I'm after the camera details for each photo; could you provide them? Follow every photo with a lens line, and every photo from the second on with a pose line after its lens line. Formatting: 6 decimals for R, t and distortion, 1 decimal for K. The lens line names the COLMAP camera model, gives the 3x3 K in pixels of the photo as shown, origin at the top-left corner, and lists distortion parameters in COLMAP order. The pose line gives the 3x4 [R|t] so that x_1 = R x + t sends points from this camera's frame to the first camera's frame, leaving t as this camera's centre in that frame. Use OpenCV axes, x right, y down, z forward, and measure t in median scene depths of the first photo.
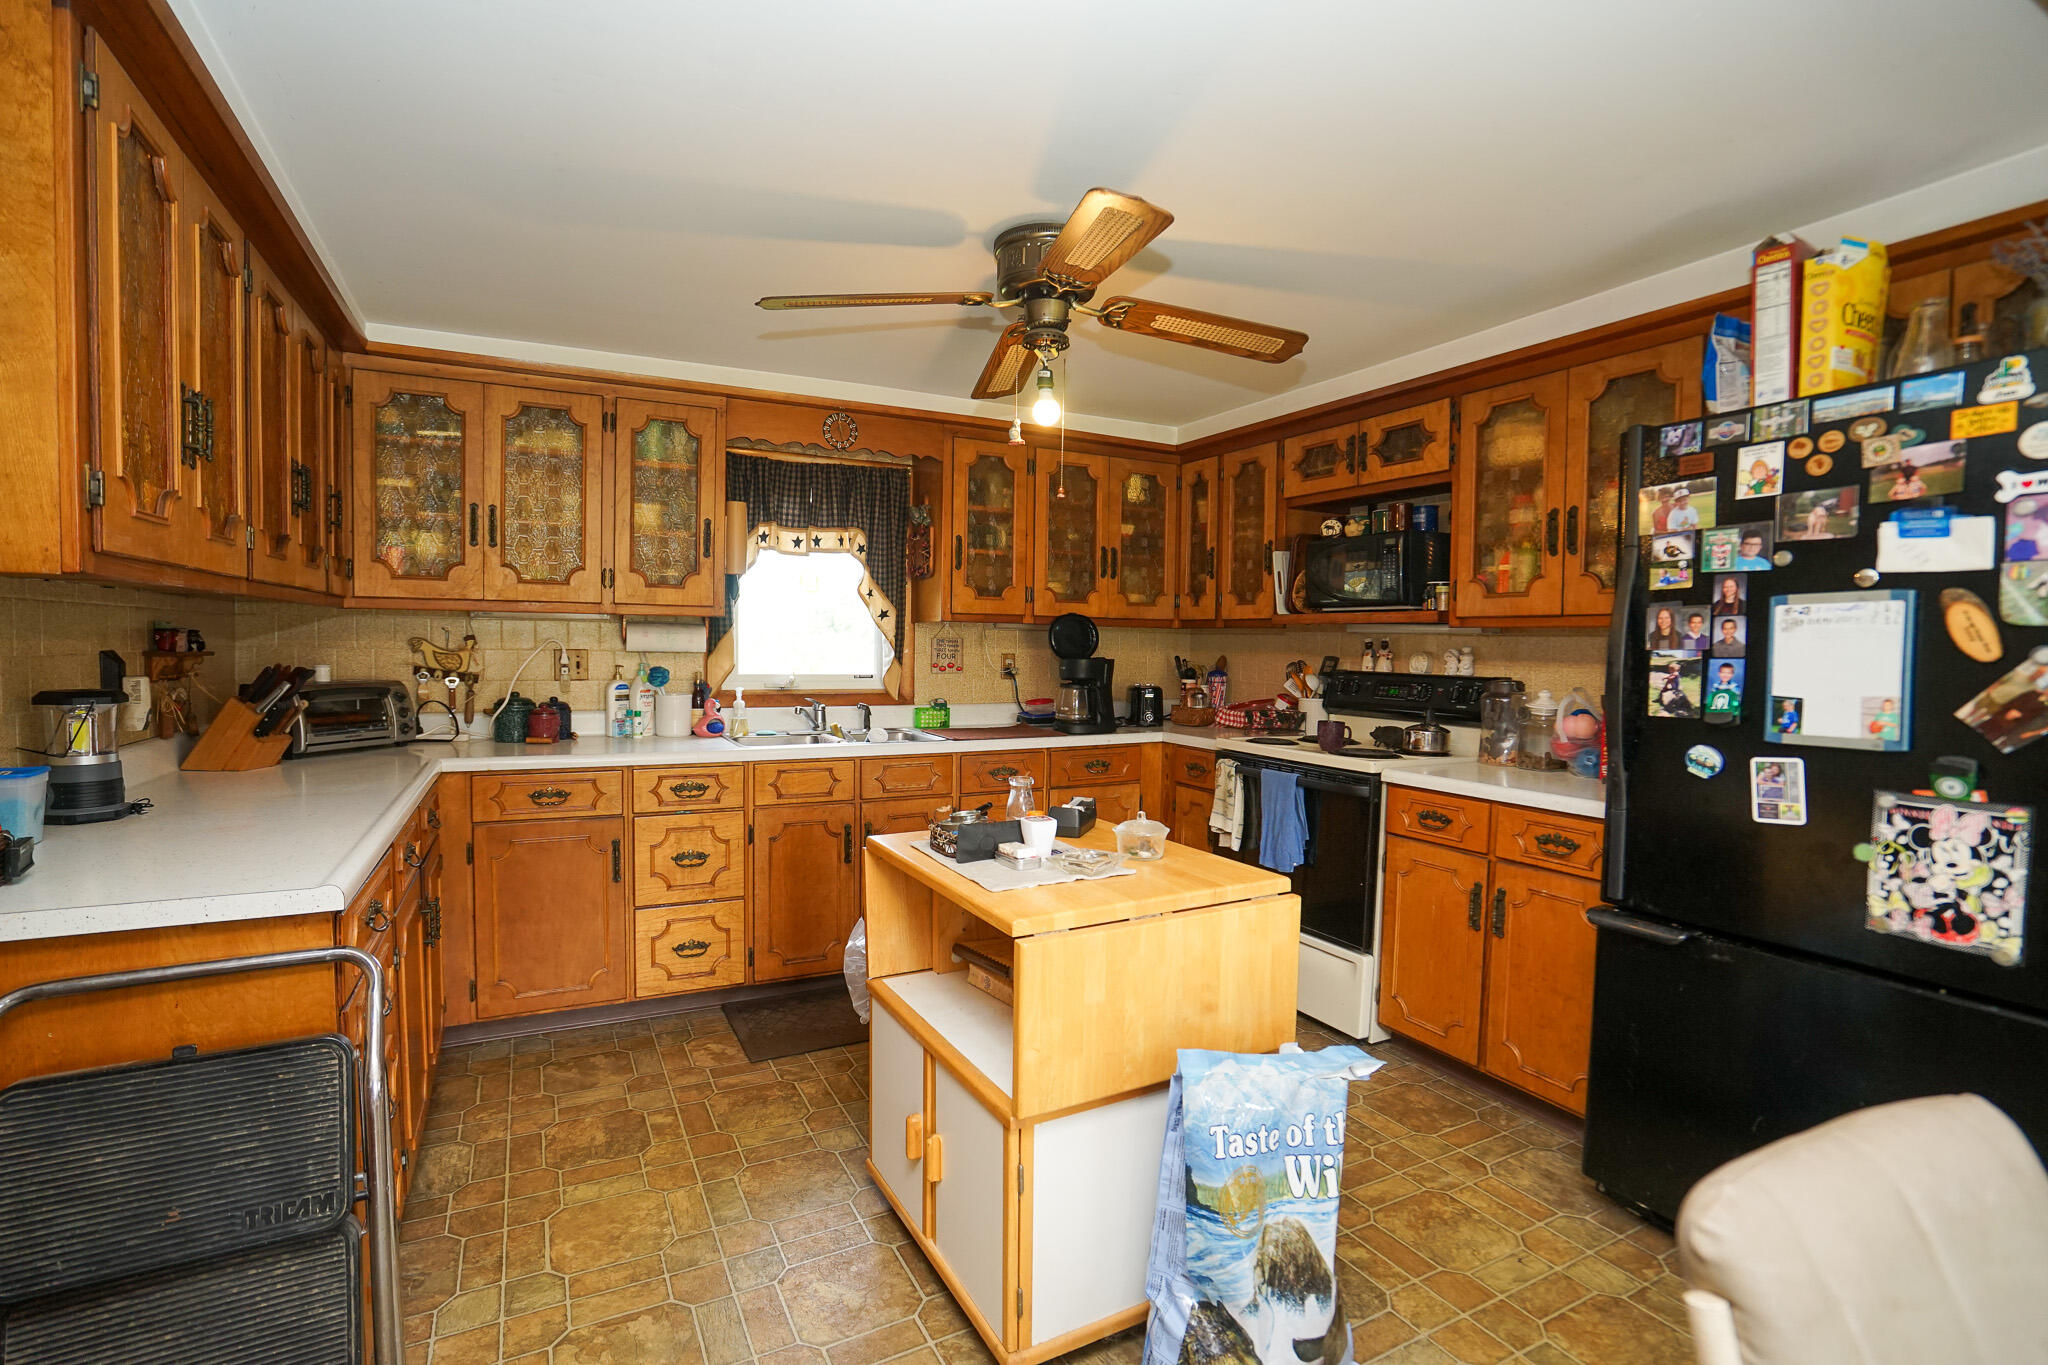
lens RADIAL K [[964.4, 0, 1010.4], [0, 964.4, 682.6], [0, 0, 1]] dist [-0.050408, 0.020437]
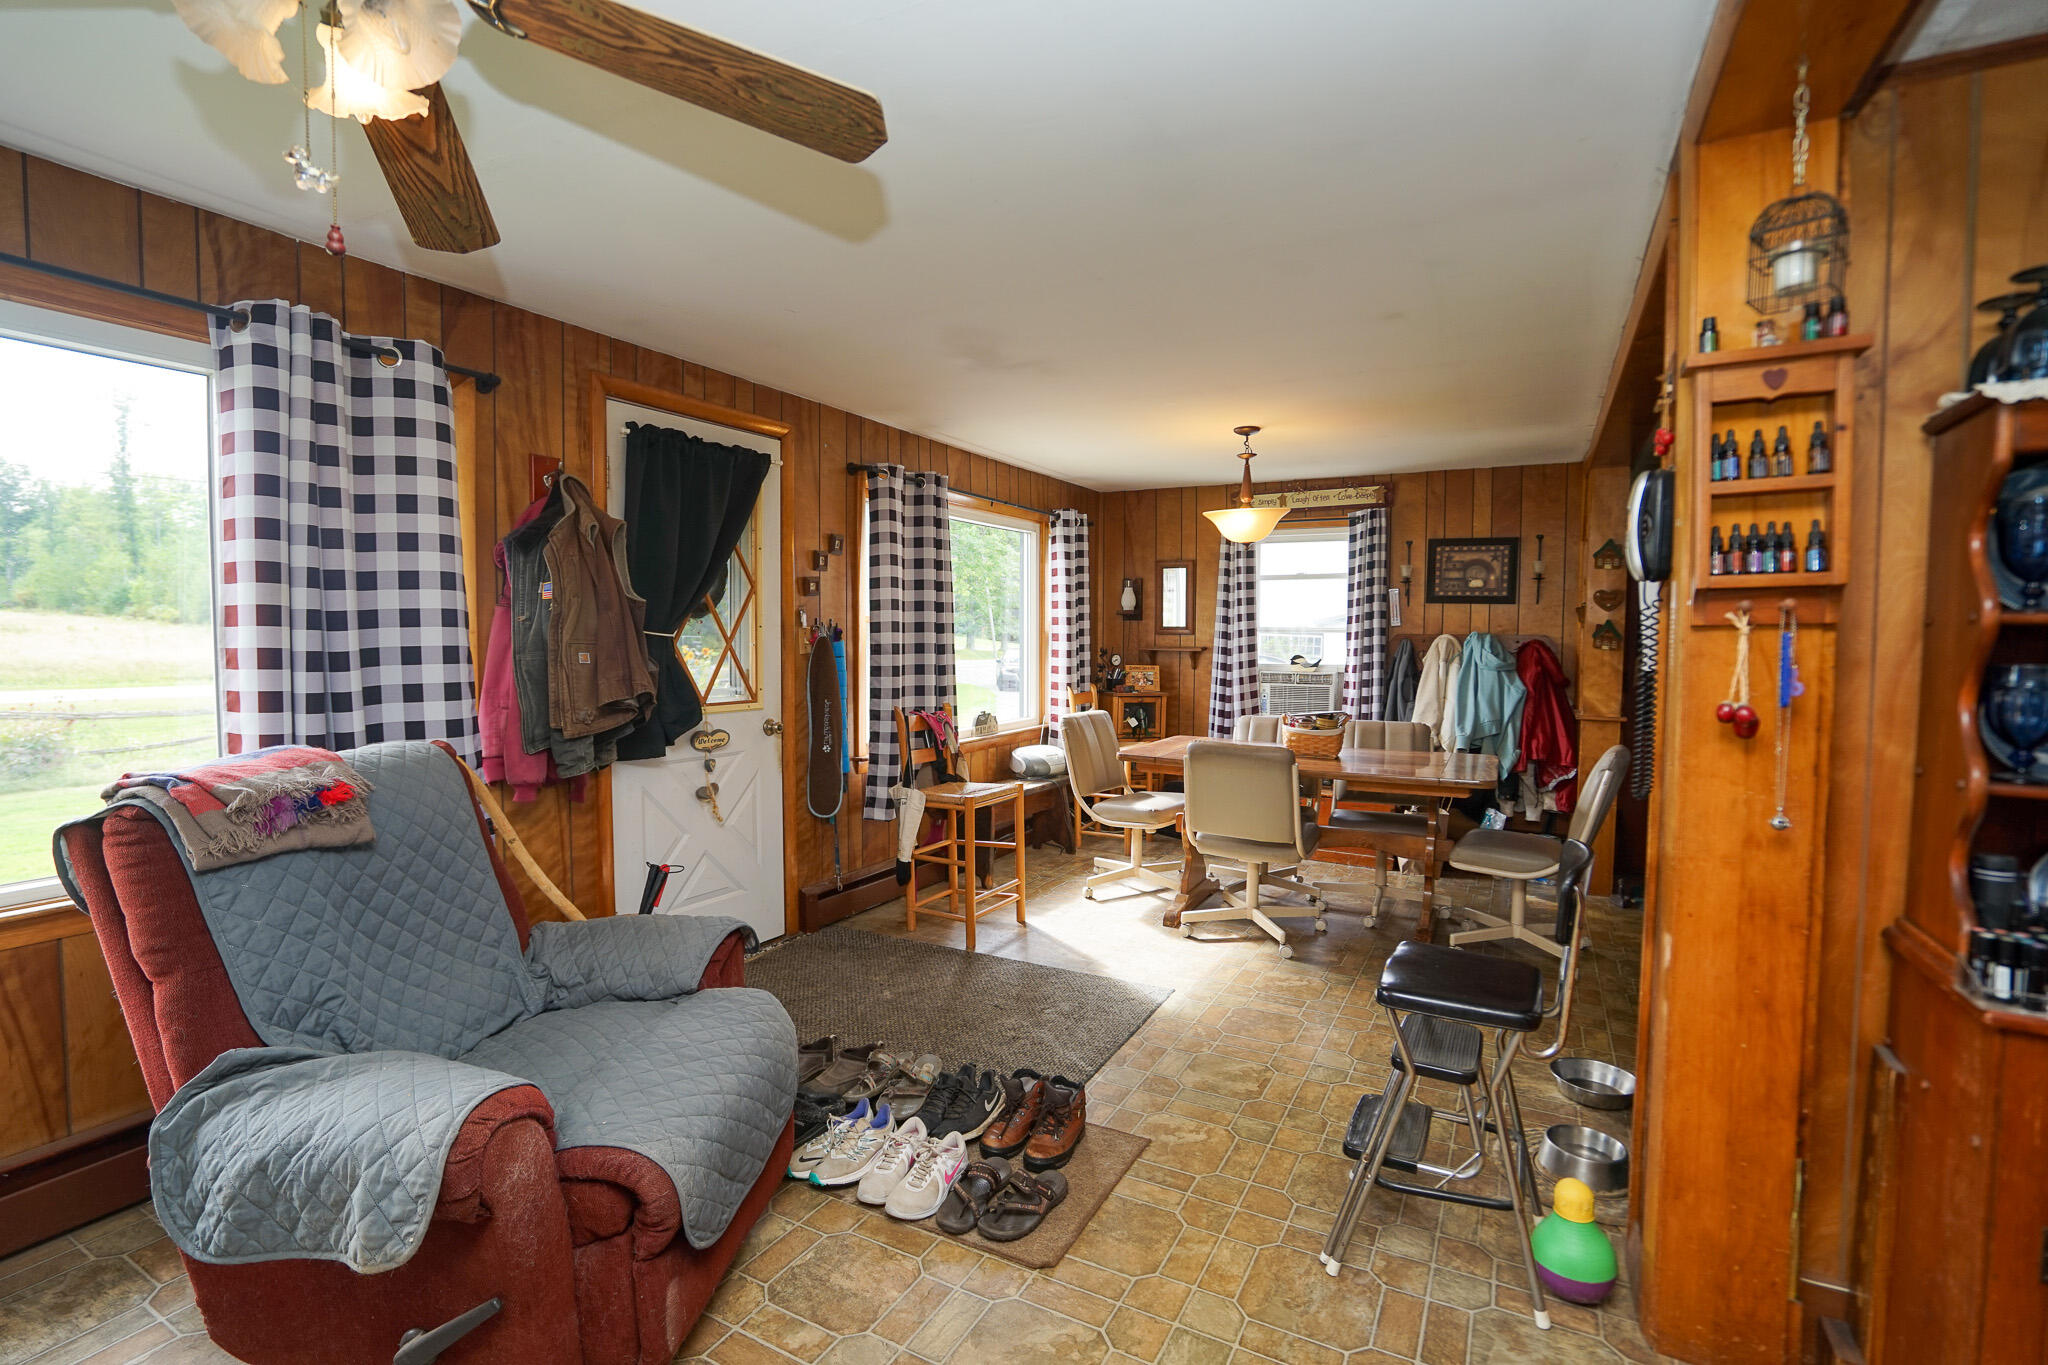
lens RADIAL K [[964.4, 0, 1017.9], [0, 964.4, 681.5], [0, 0, 1]] dist [-0.050408, 0.020437]
pose [[-0.832601, 0.012727, -0.553727, 0.220705], [-0.037372, 0.996167, 0.079090, -0.053936], [0.552611, 0.086544, -0.828934, 1.322656]]
